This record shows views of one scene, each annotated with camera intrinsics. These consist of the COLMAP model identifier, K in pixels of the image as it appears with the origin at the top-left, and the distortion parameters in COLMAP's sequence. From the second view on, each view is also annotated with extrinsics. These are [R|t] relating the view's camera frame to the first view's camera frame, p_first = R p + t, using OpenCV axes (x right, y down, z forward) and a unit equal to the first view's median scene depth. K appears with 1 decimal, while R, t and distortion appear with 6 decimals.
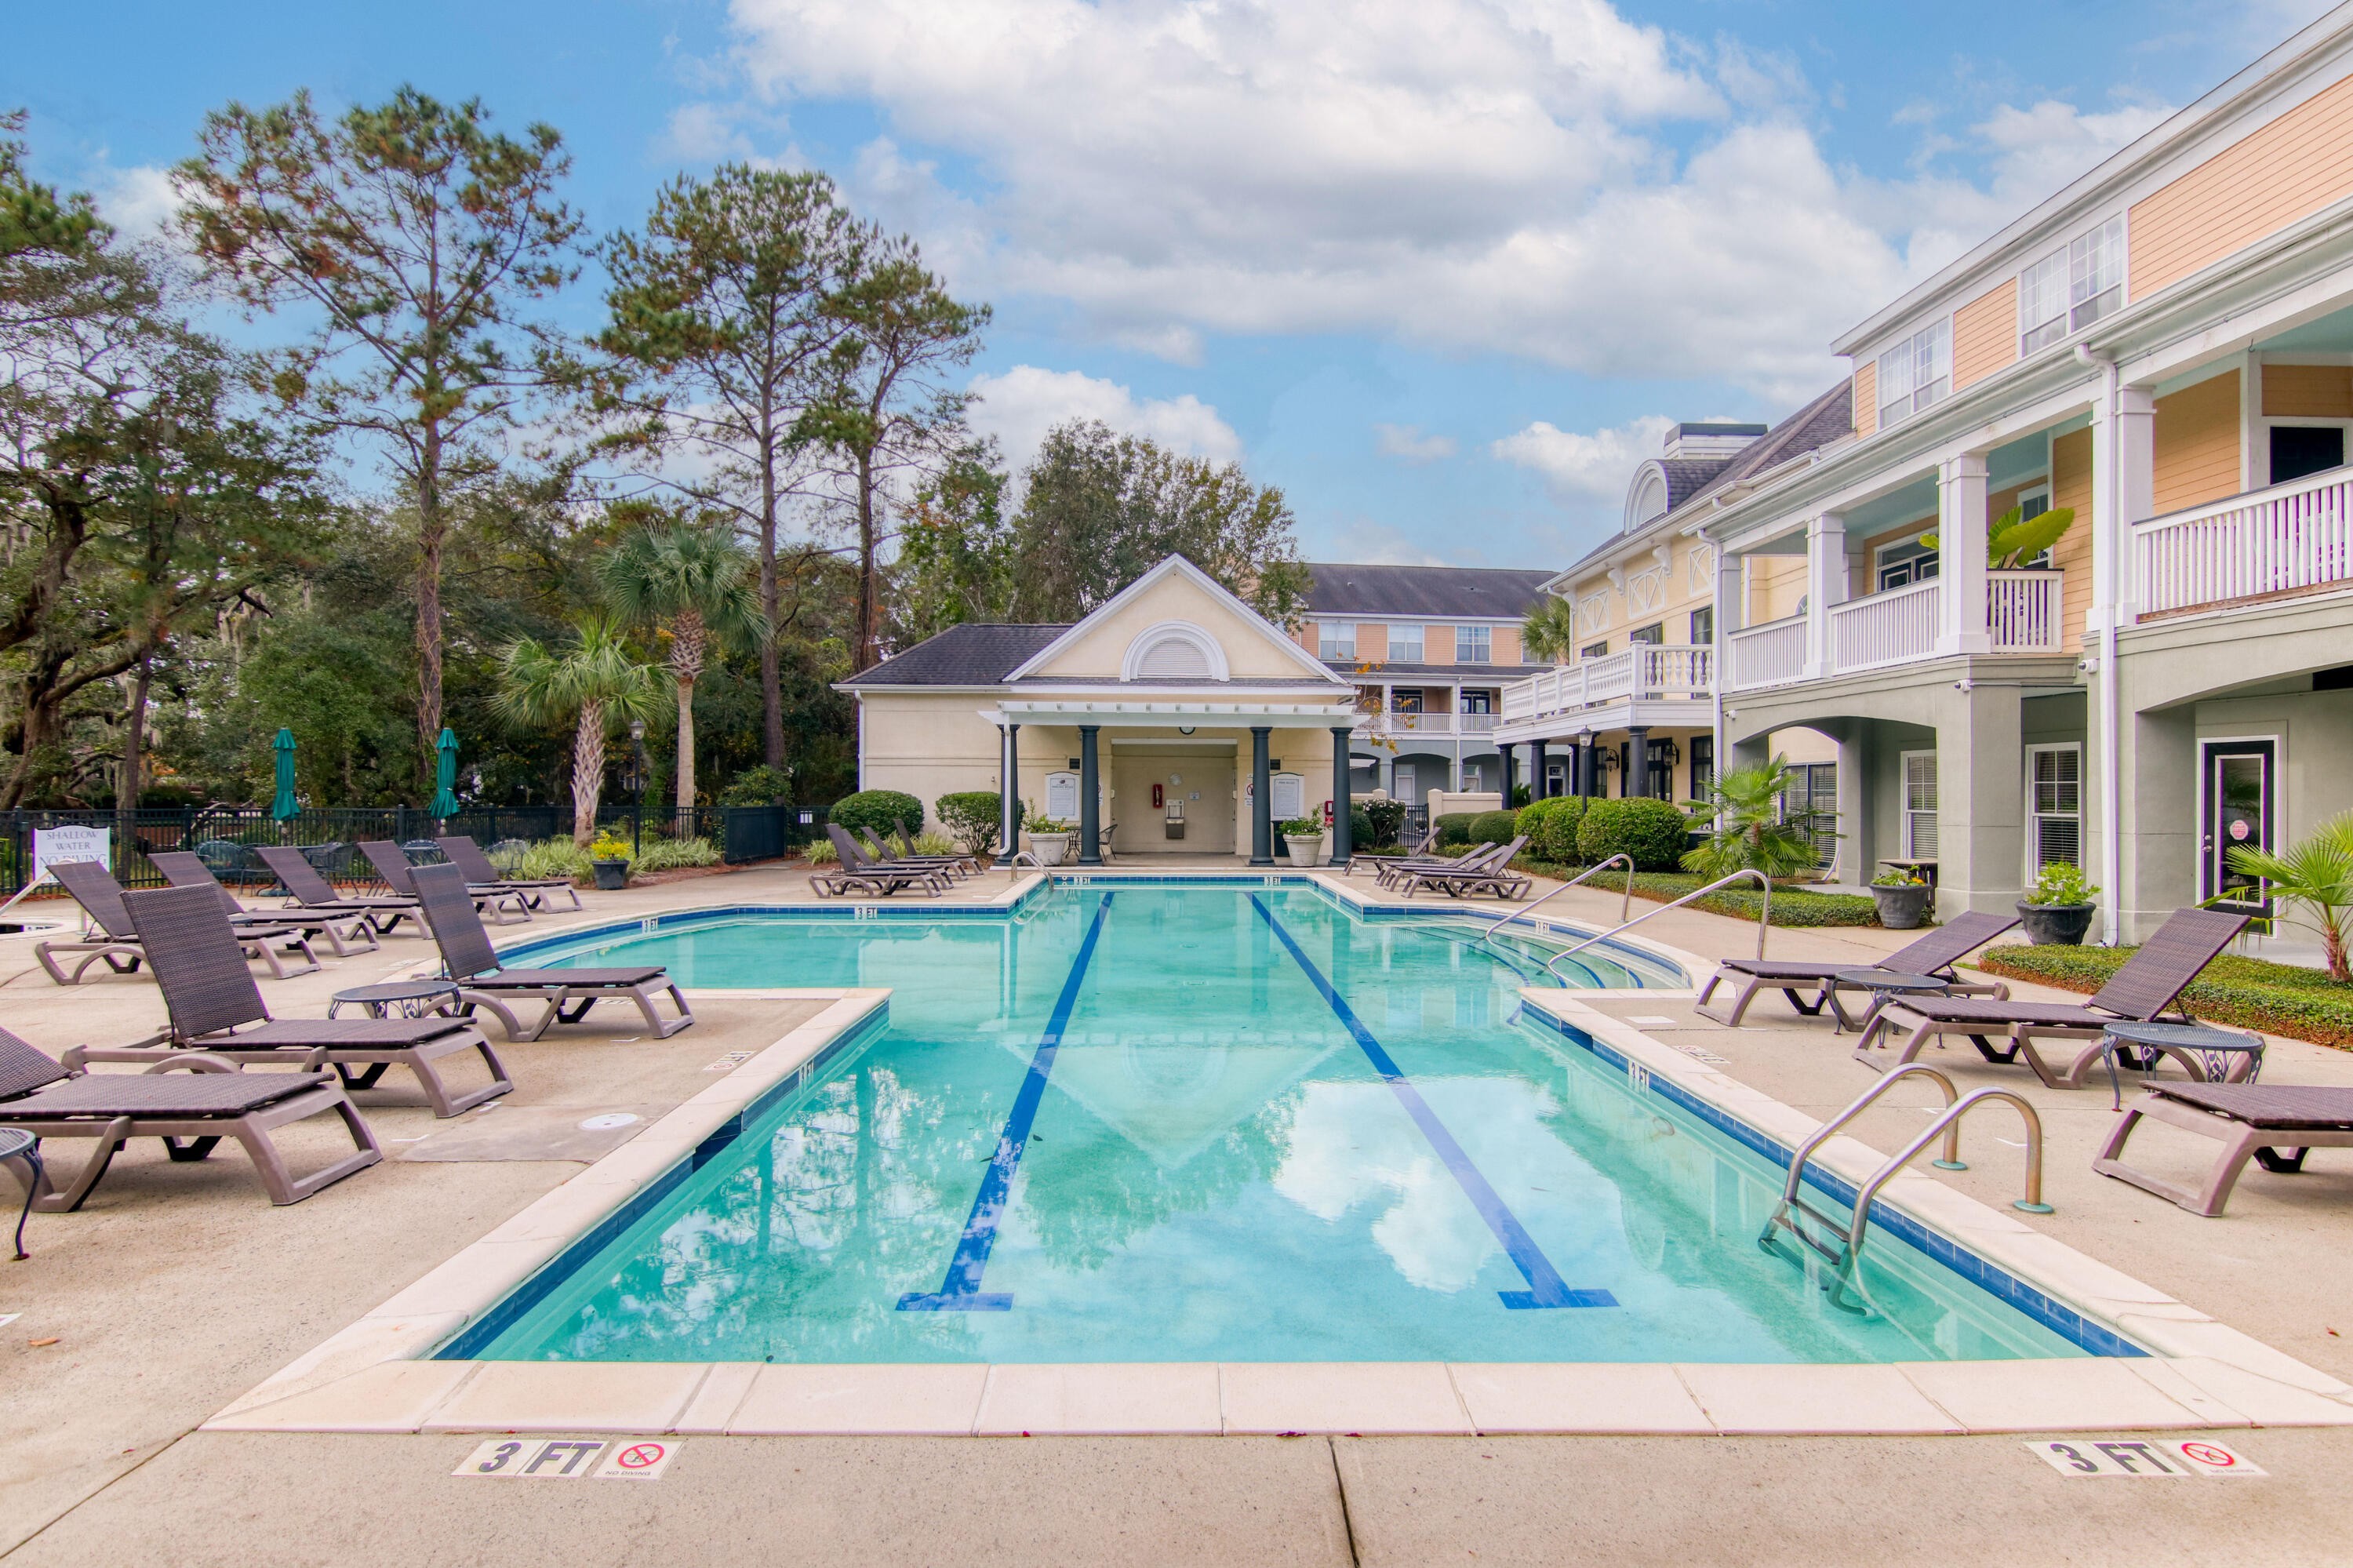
lens RADIAL K [[1199.9, 0, 1187.0], [0, 1199.9, 790.6], [0, 0, 1]] dist [-0.003626, -0.001611]
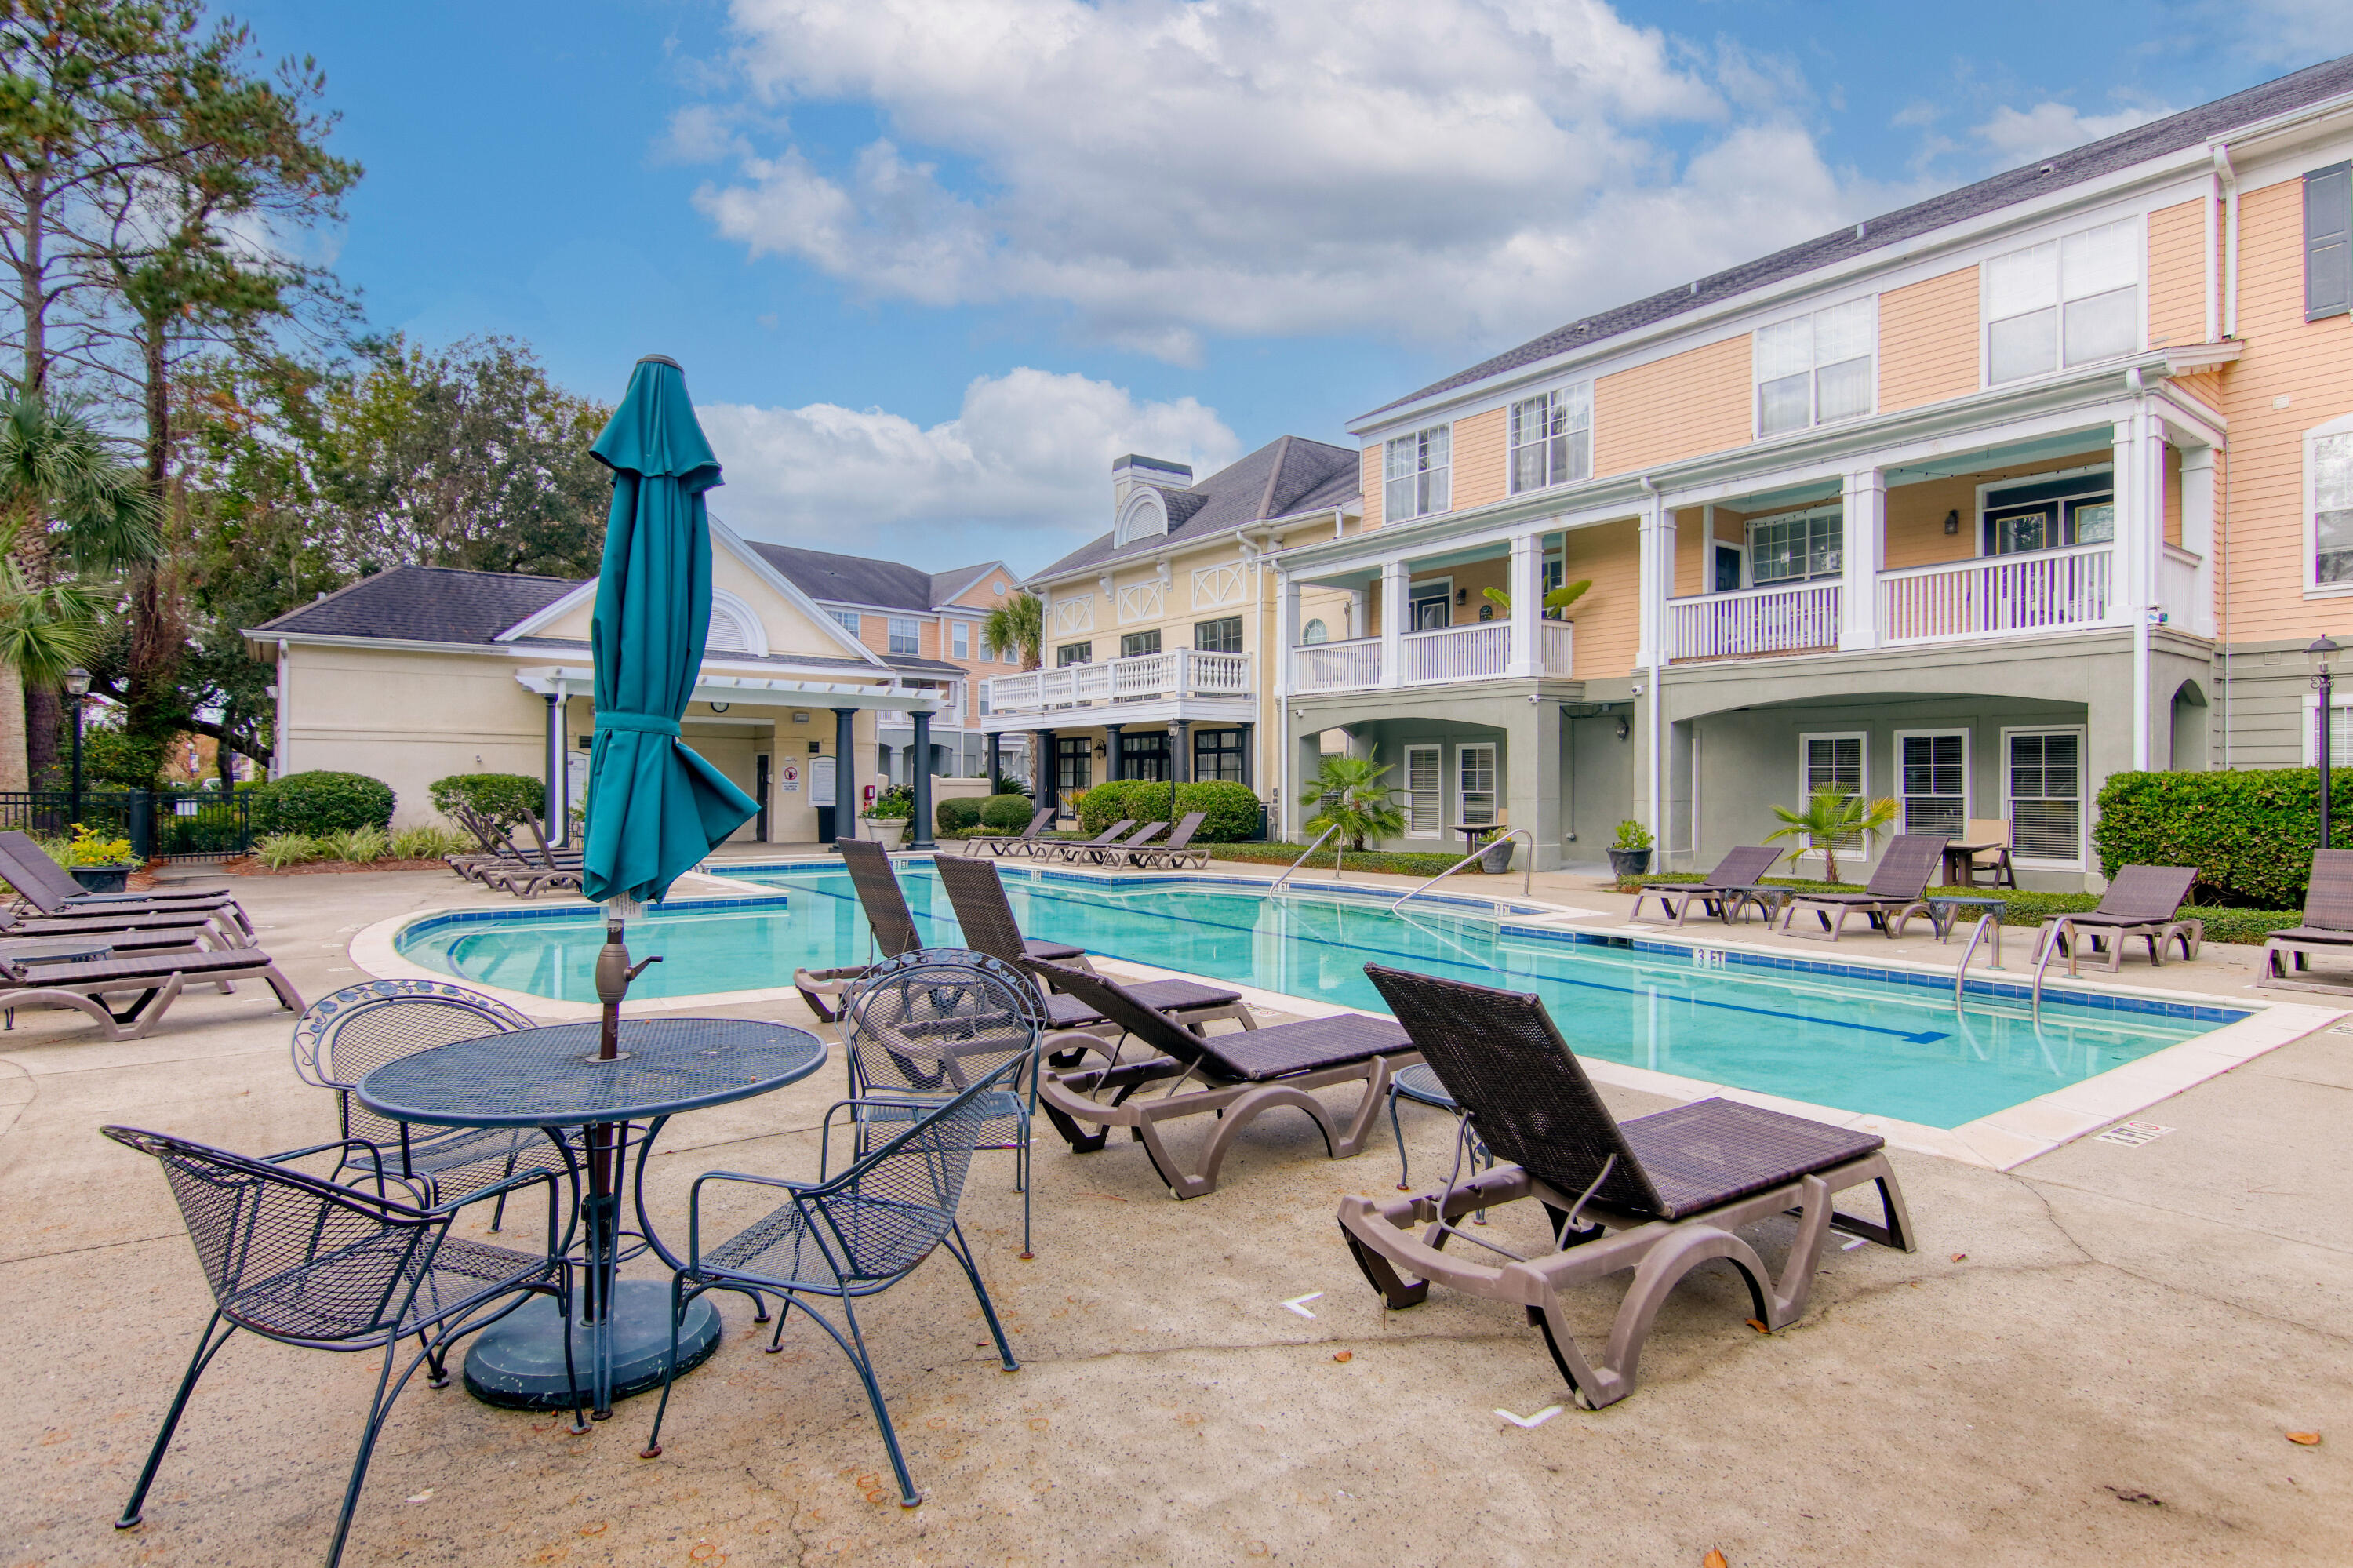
lens RADIAL K [[1199.9, 0, 1199.7], [0, 1199.9, 786.3], [0, 0, 1]] dist [-0.003626, -0.001611]
pose [[0.816910, 0.000246, 0.576765, -0.475434], [-0.003042, 0.999988, 0.003882, 0.010034], [-0.576757, -0.004926, 0.816901, 0.074502]]
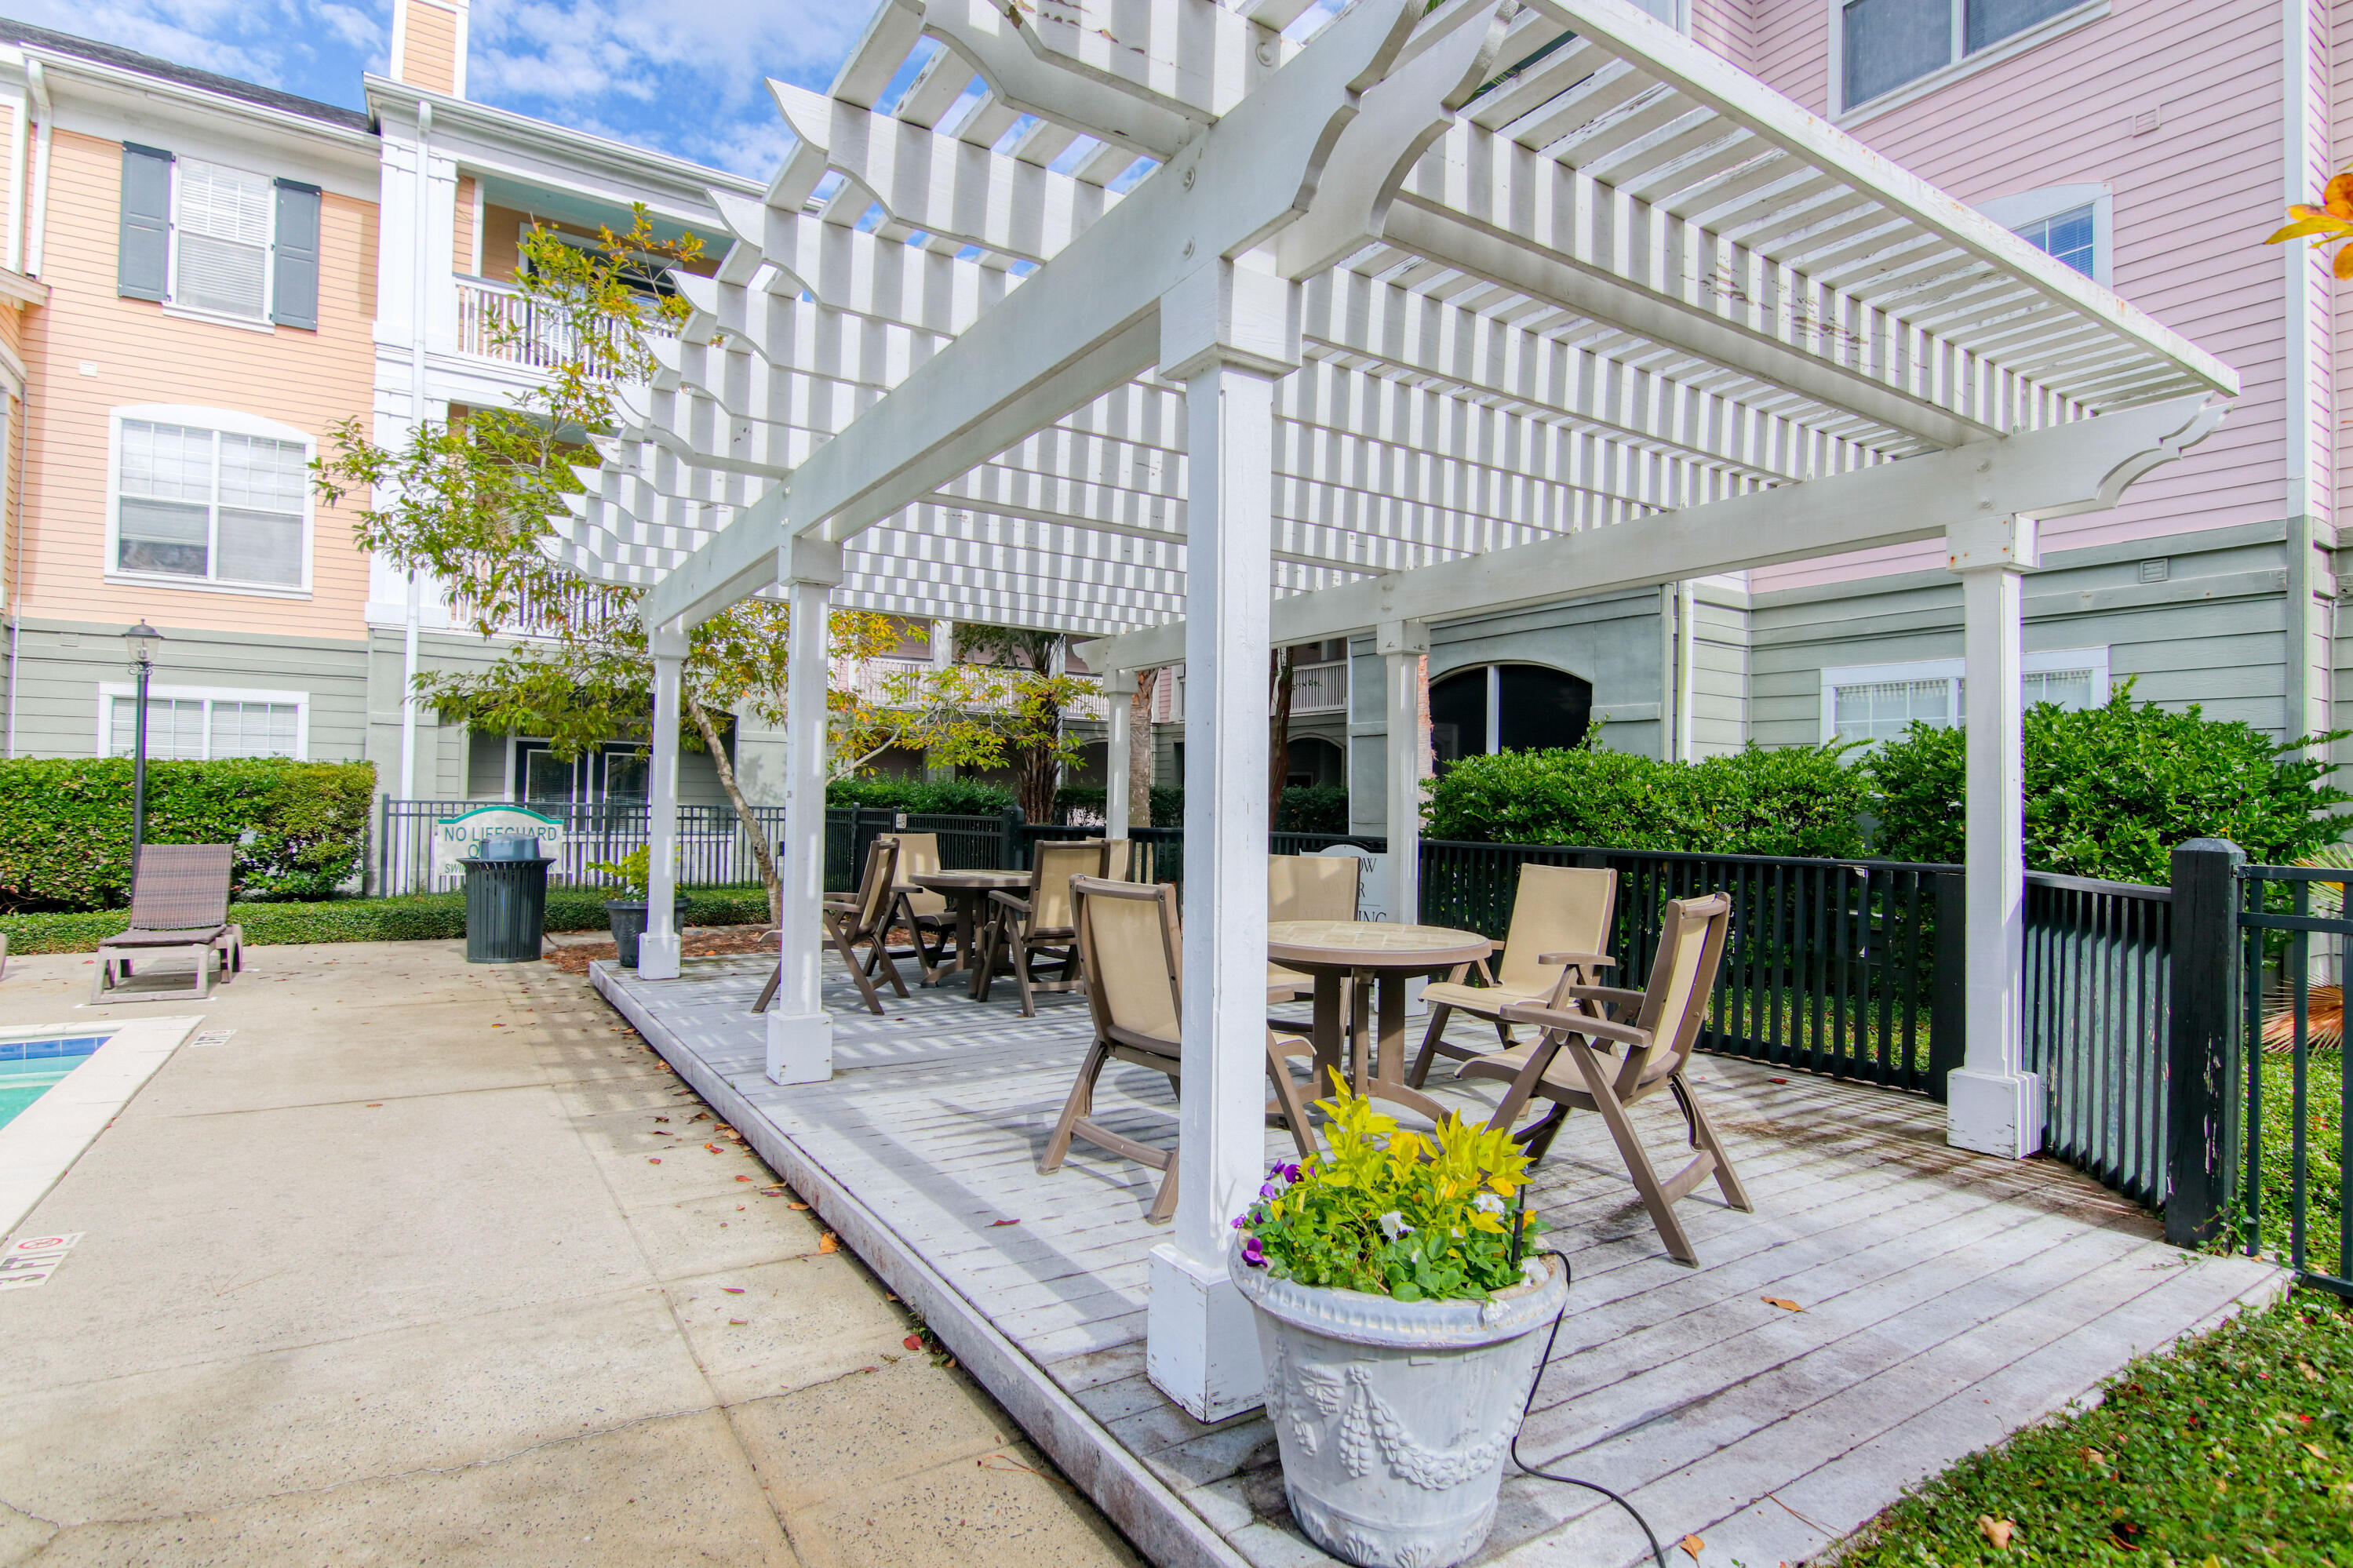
lens RADIAL K [[1199.7, 0, 1178.7], [0, 1199.7, 785.5], [0, 0, 1]] dist [-0.003626, -0.001611]
pose [[-0.524470, 0.001288, 0.851428, -0.388410], [-0.030605, 0.999324, -0.020364, 0.010592], [-0.850879, -0.036738, -0.524076, 0.135800]]
